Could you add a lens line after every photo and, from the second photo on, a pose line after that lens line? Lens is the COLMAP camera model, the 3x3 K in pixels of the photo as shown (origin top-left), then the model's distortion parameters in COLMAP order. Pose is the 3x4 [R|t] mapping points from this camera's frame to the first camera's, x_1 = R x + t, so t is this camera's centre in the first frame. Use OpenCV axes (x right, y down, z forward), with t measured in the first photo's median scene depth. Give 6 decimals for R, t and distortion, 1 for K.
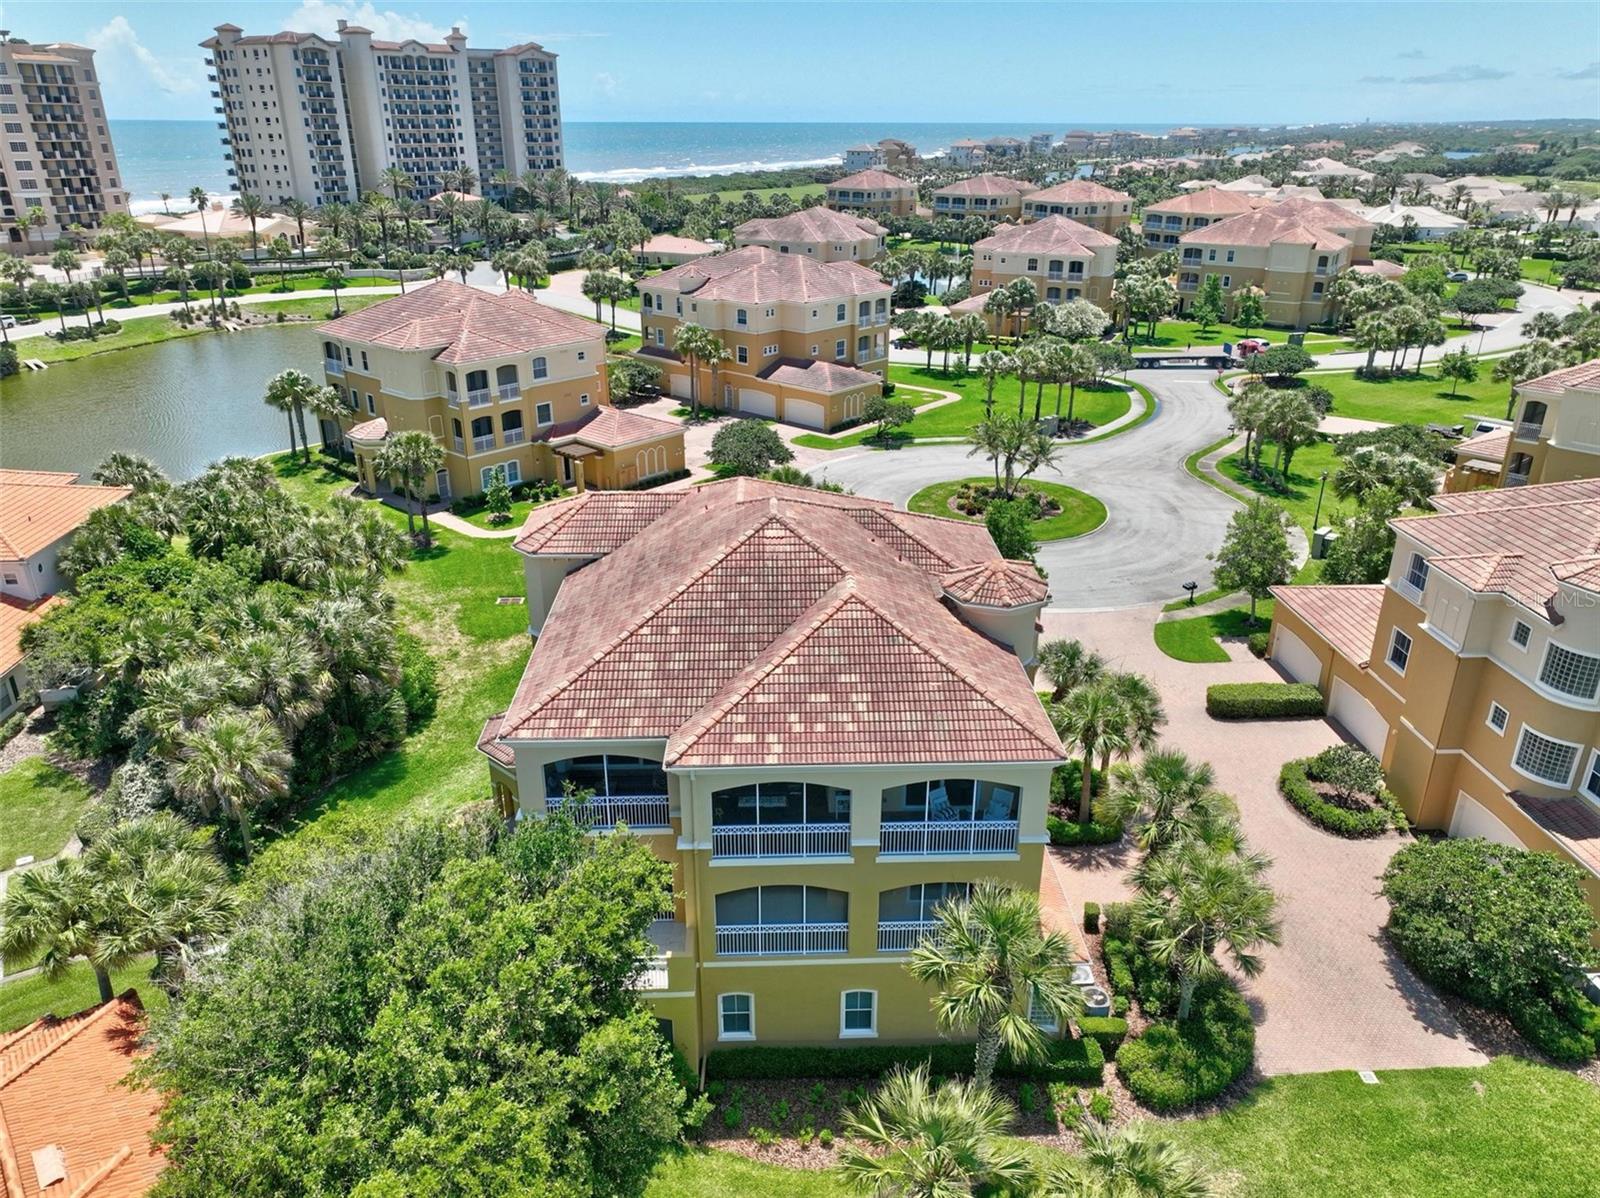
lens RADIAL K [[1132.0, 0, 800.0], [0, 1132.0, 599.0], [0, 0, 1]] dist [0.003409, 0.015776]
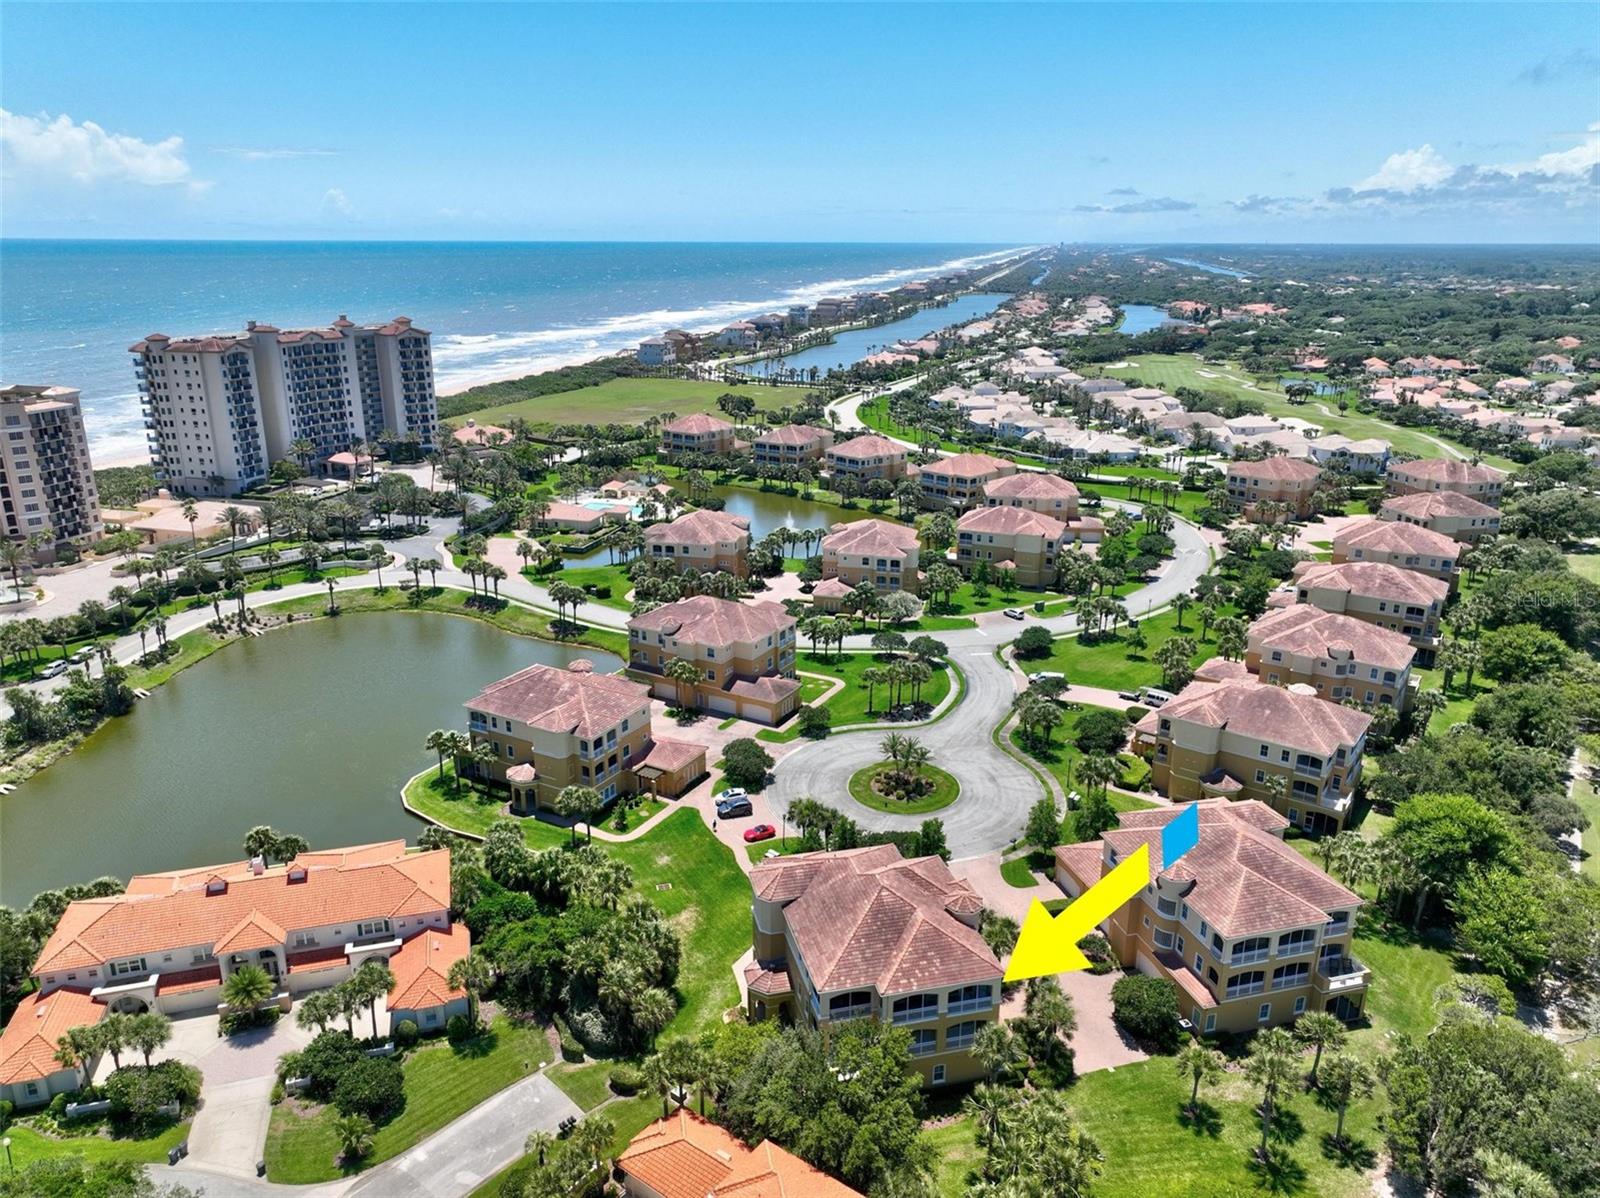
lens RADIAL K [[1132.0, 0, 800.0], [0, 1132.0, 599.0], [0, 0, 1]] dist [0.003409, 0.015776]
pose [[0.976903, -0.063989, 0.203878, -0.235812], [0.081911, 0.993366, -0.080708, -0.180468], [-0.197361, 0.095544, 0.975664, -0.533198]]
